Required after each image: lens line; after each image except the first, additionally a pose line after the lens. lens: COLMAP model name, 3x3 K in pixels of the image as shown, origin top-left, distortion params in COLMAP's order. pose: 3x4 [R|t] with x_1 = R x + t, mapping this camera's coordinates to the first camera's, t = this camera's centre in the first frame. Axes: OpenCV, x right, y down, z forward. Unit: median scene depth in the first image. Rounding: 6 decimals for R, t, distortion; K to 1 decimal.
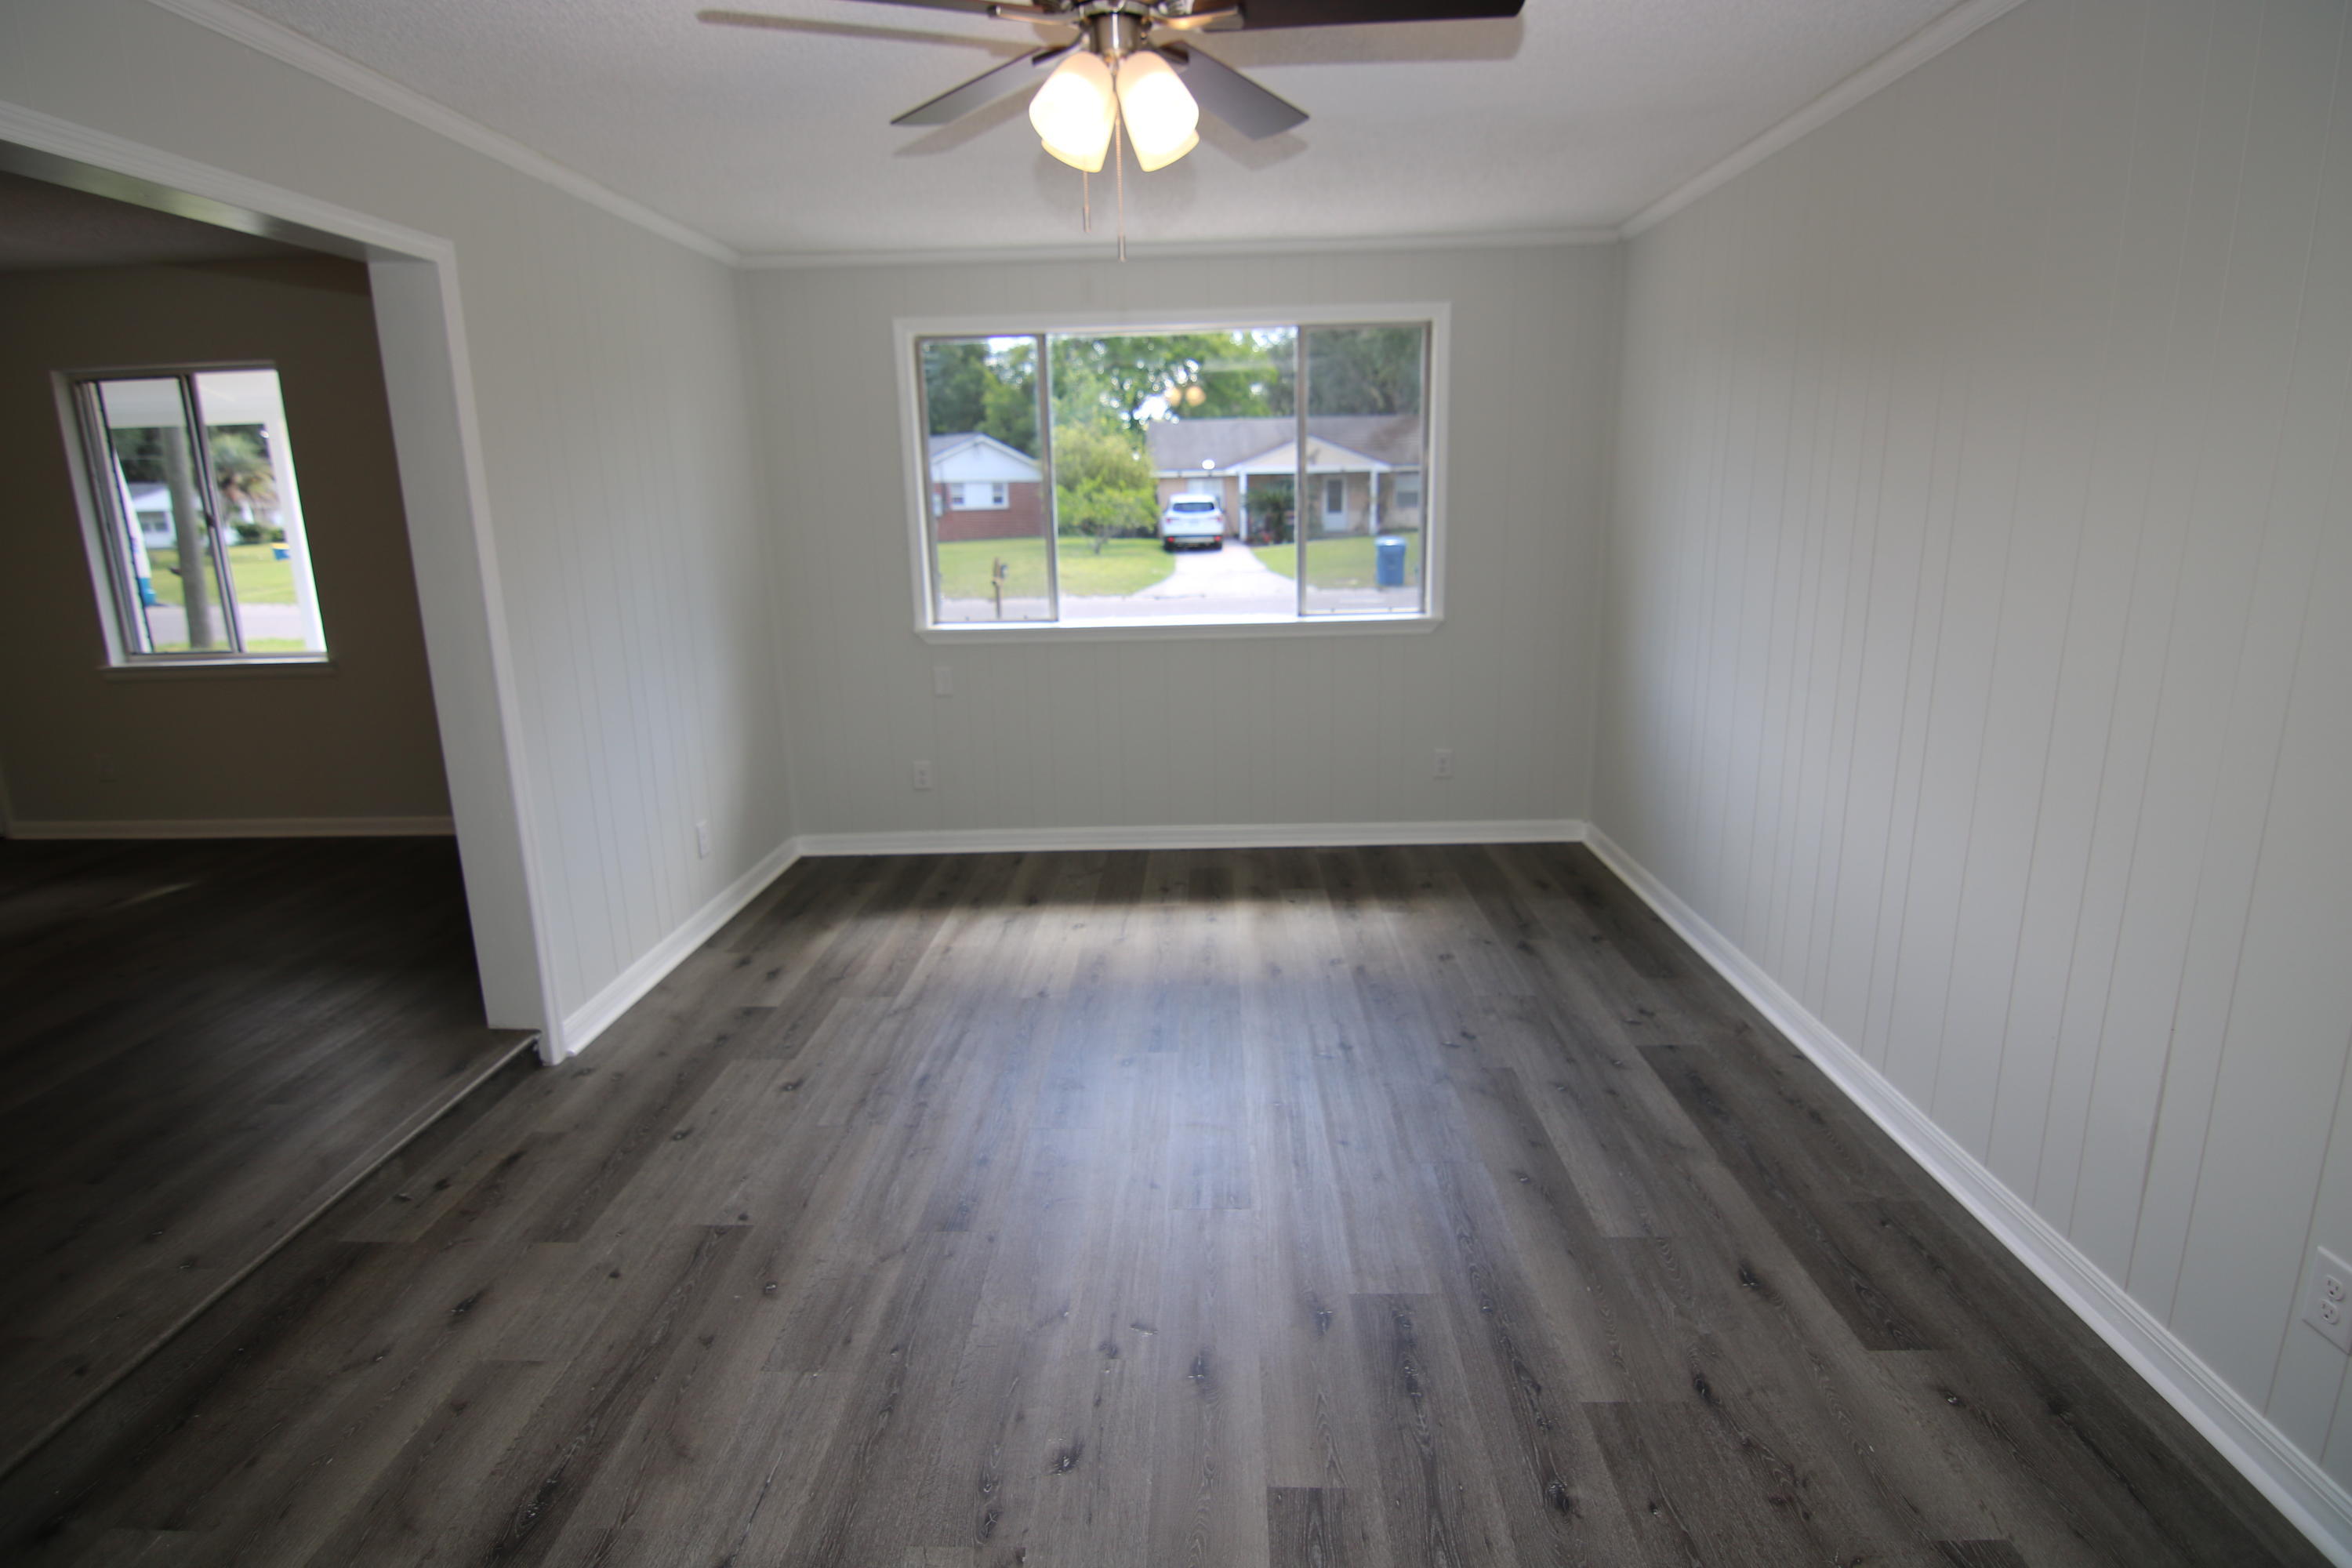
lens RADIAL K [[1199.6, 0, 1170.1], [0, 1199.6, 779.2], [0, 0, 1]] dist [-0.006747, -0.007727]
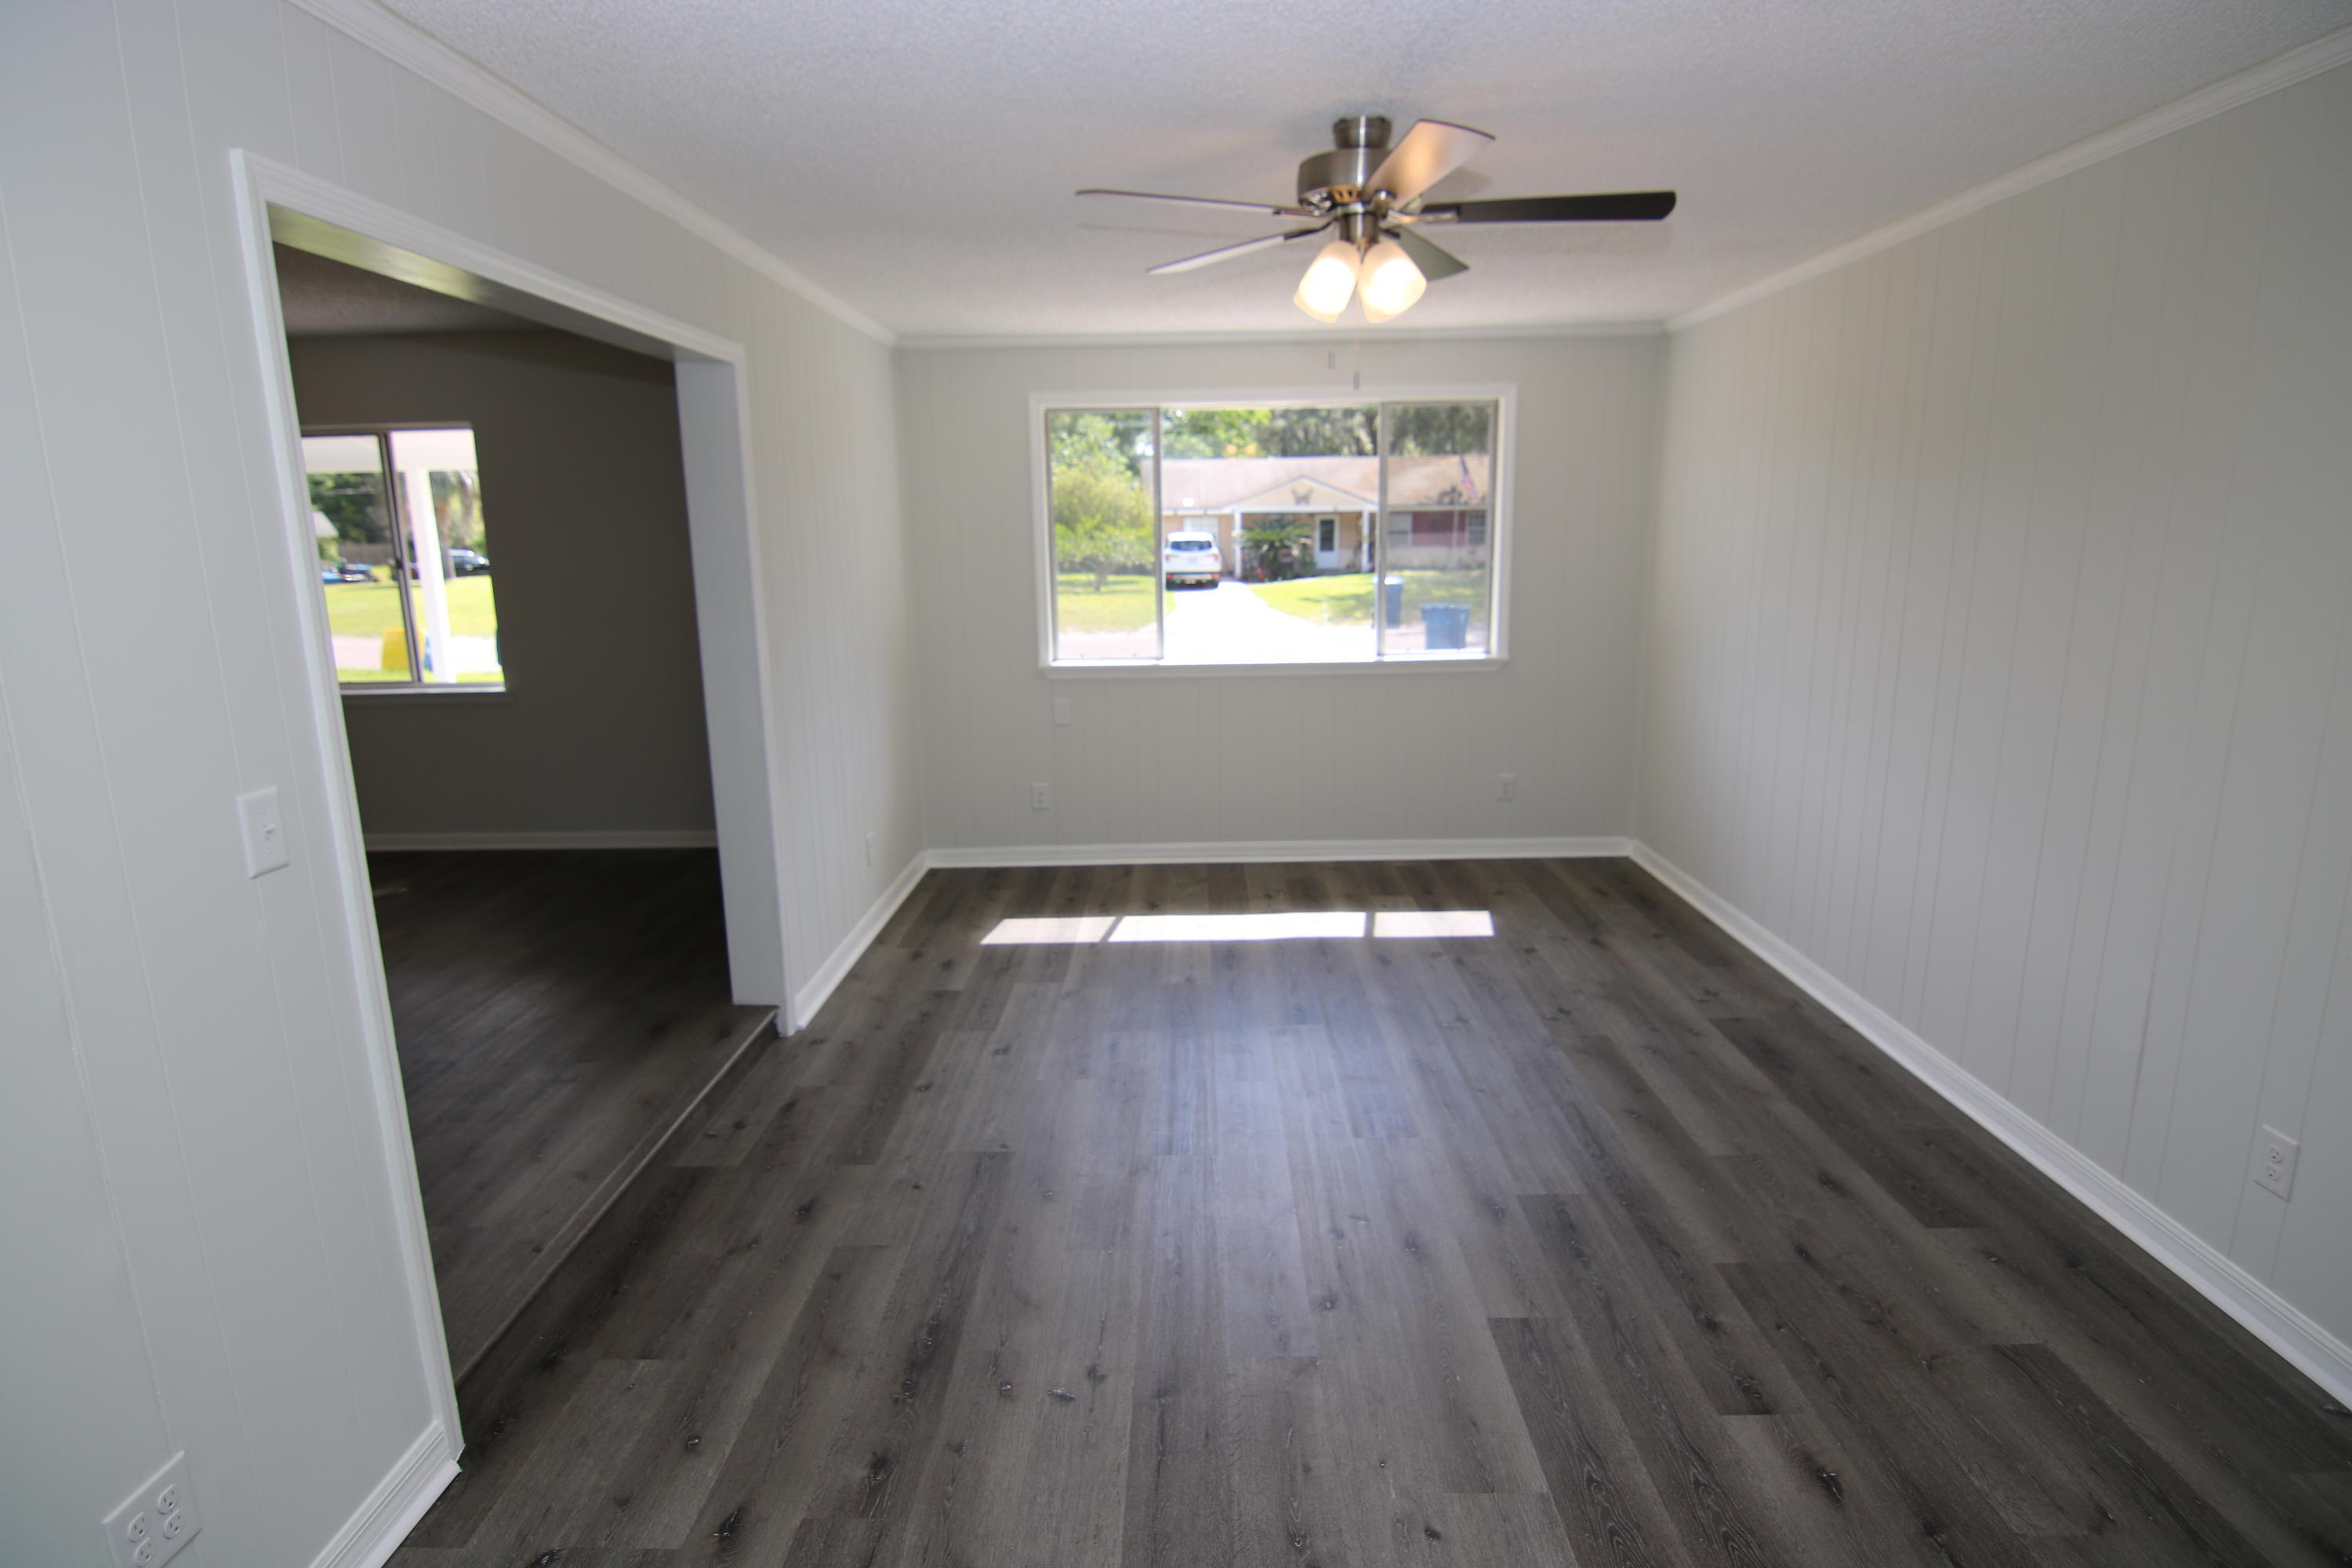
lens RADIAL K [[1199.6, 0, 1172.3], [0, 1199.6, 774.6], [0, 0, 1]] dist [-0.006747, -0.007727]
pose [[0.999840, 0.003505, 0.017519, -0.169228], [-0.002939, 0.999476, -0.032230, 0.020846], [-0.017623, 0.032173, 0.999327, -0.193952]]
